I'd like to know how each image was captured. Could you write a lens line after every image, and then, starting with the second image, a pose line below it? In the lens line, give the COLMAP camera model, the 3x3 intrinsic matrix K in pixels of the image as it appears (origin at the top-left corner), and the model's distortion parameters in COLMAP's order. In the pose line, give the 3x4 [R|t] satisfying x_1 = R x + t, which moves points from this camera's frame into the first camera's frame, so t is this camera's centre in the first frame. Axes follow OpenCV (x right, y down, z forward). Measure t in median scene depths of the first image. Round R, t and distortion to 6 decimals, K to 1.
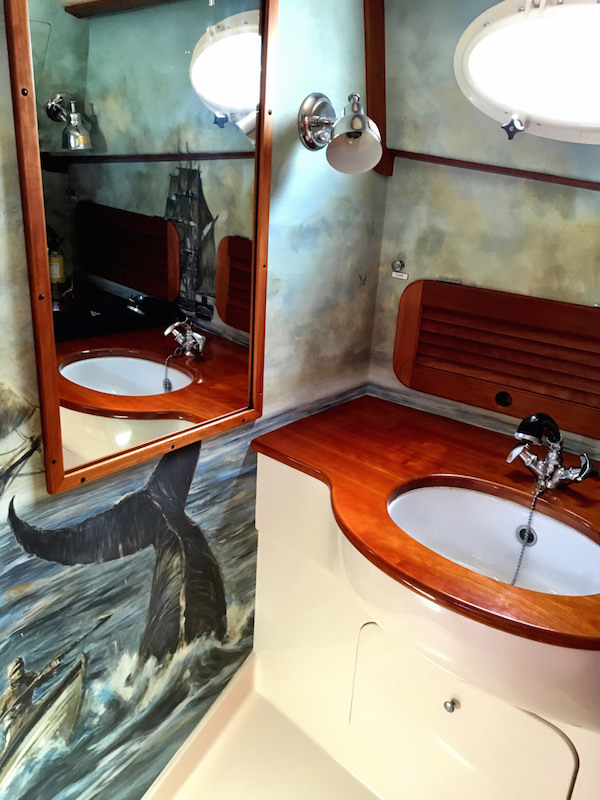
lens RADIAL K [[695.9, 0, 303.3], [0, 695.9, 405.0], [0, 0, 1]] dist [0.049413, -0.056841]
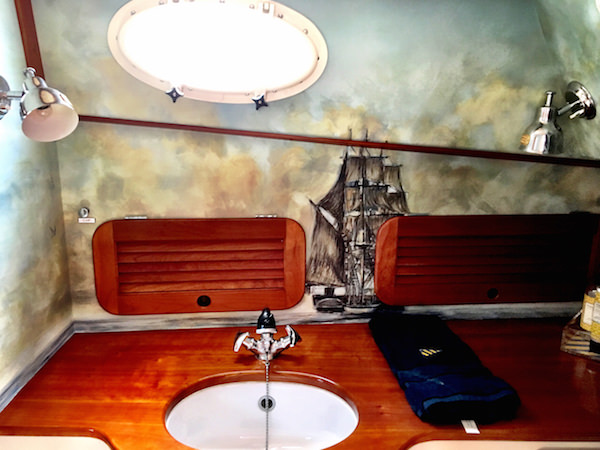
lens RADIAL K [[521.9, 0, 300.5], [0, 521.9, 219.8], [0, 0, 1]] dist [0.049413, -0.056841]
pose [[0.736506, -0.197118, 0.647073, -0.164919], [0.264406, 0.964385, -0.007169, -0.098657], [-0.622615, 0.176370, 0.762394, 0.164558]]
